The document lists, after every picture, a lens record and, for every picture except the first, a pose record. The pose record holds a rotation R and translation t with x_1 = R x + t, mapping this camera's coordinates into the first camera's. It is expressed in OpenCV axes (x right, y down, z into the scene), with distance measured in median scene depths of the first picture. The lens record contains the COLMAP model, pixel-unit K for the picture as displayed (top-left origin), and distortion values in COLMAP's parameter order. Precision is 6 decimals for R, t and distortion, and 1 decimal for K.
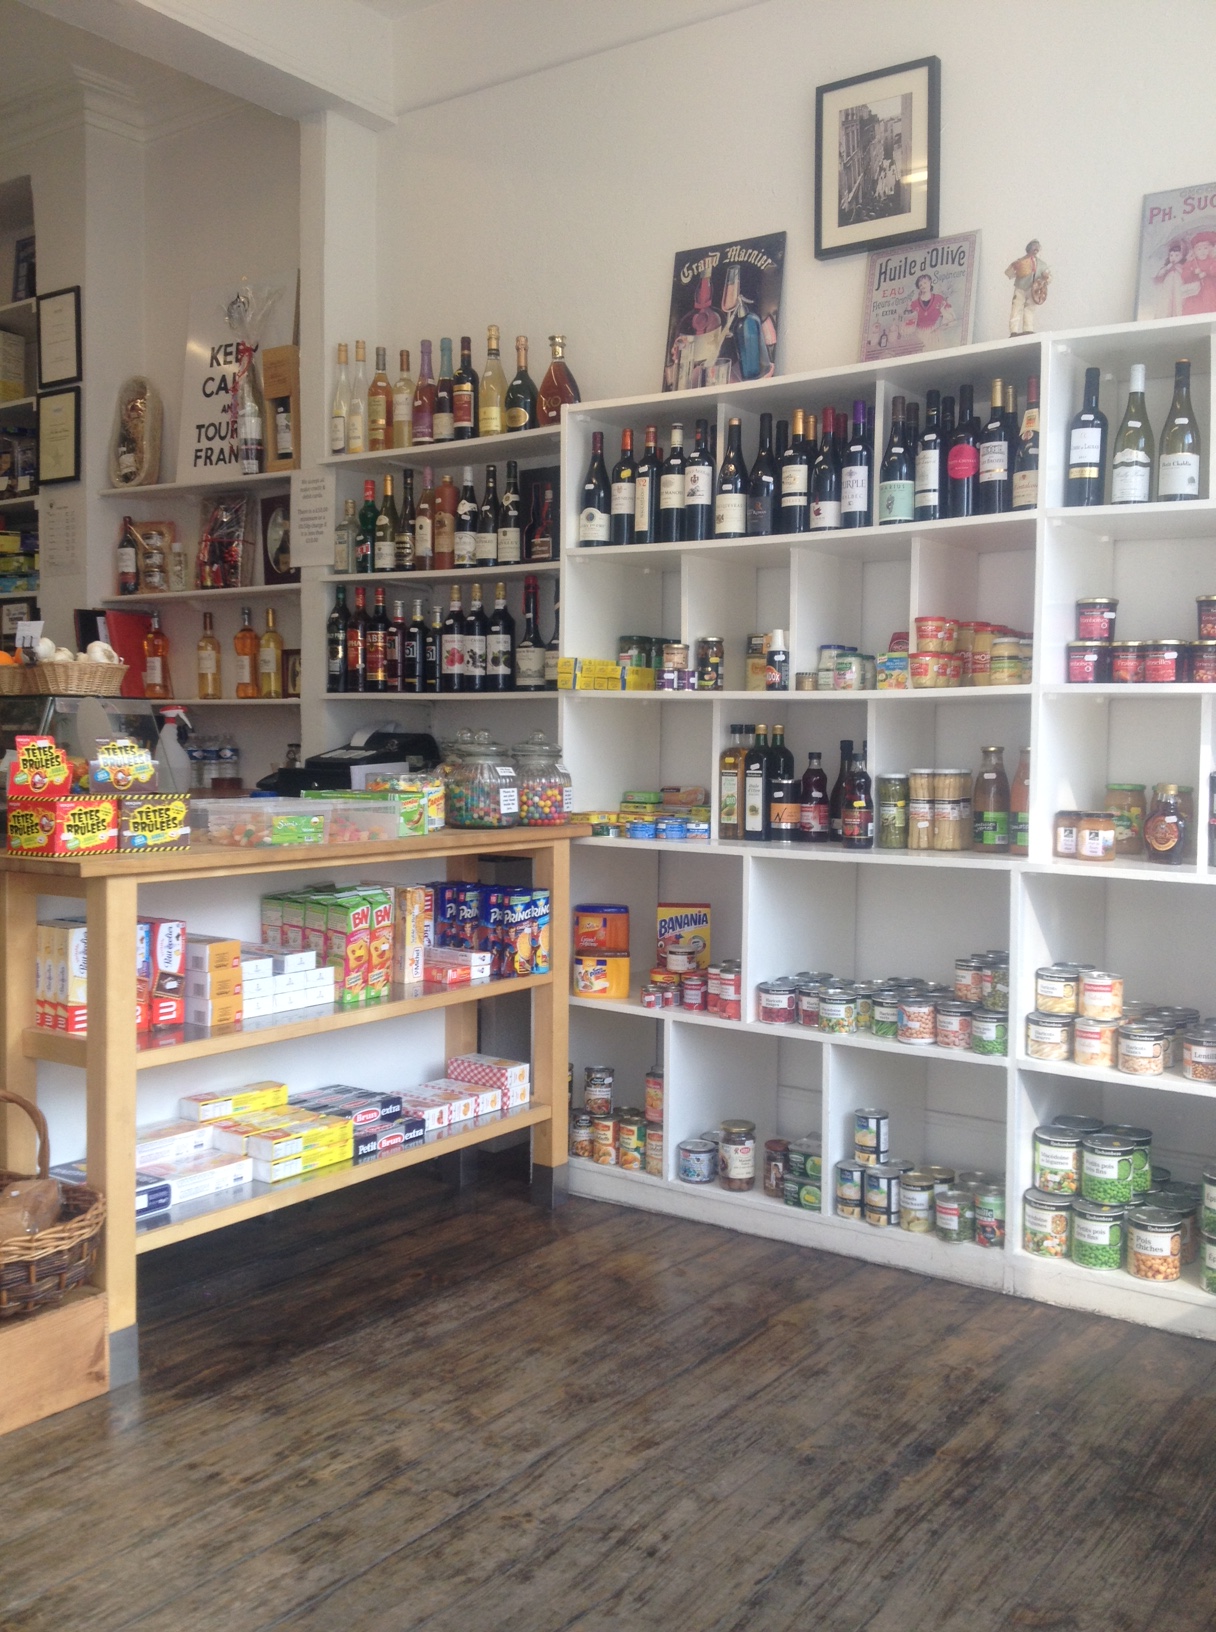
lens RADIAL K [[1541.4, 0, 604.5], [0, 1541.4, 815.7], [0, 0, 1]] dist [0.024120, 0.000000]
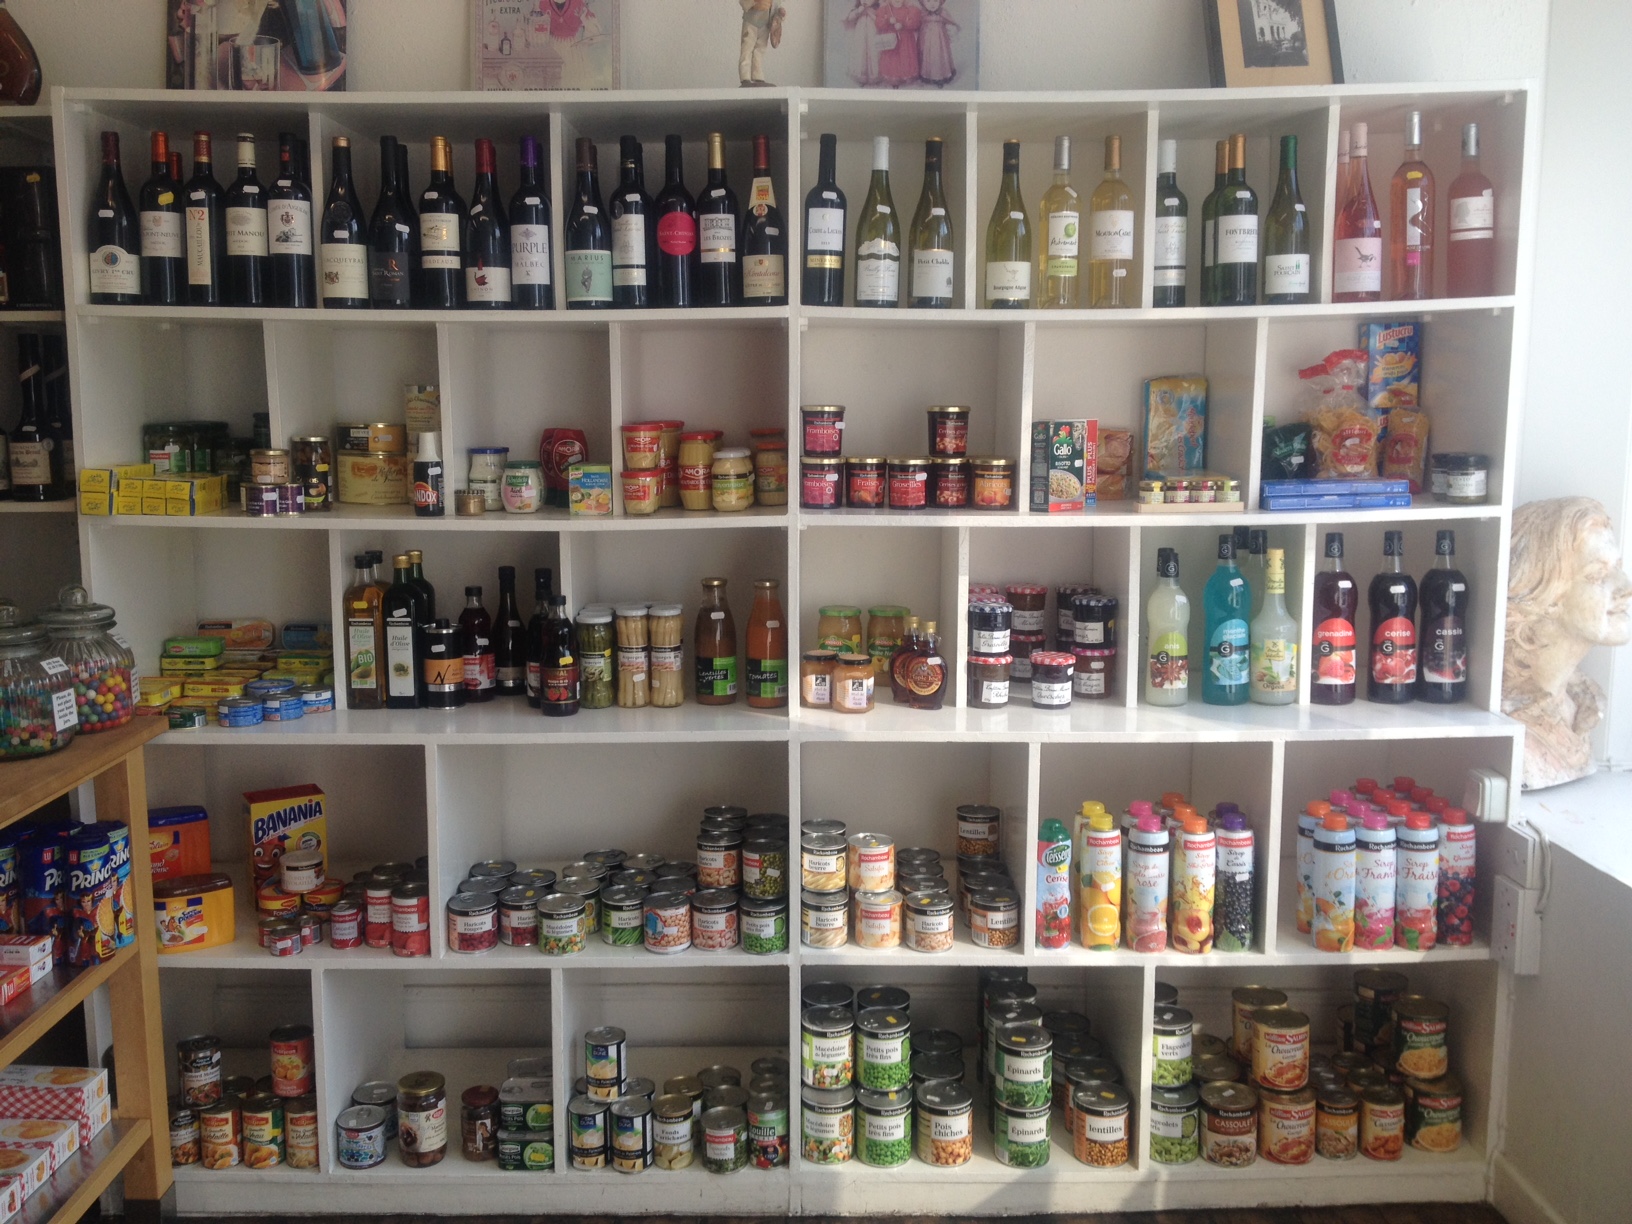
lens RADIAL K [[1541.4, 0, 816.1], [0, 1541.4, 610.2], [0, 0, 1]] dist [0.024120, 0.000000]
pose [[0.806667, -0.094060, 0.583474, -0.188668], [0.035965, 0.993237, 0.110395, -0.115135], [-0.589911, -0.068068, 0.804594, 0.284346]]
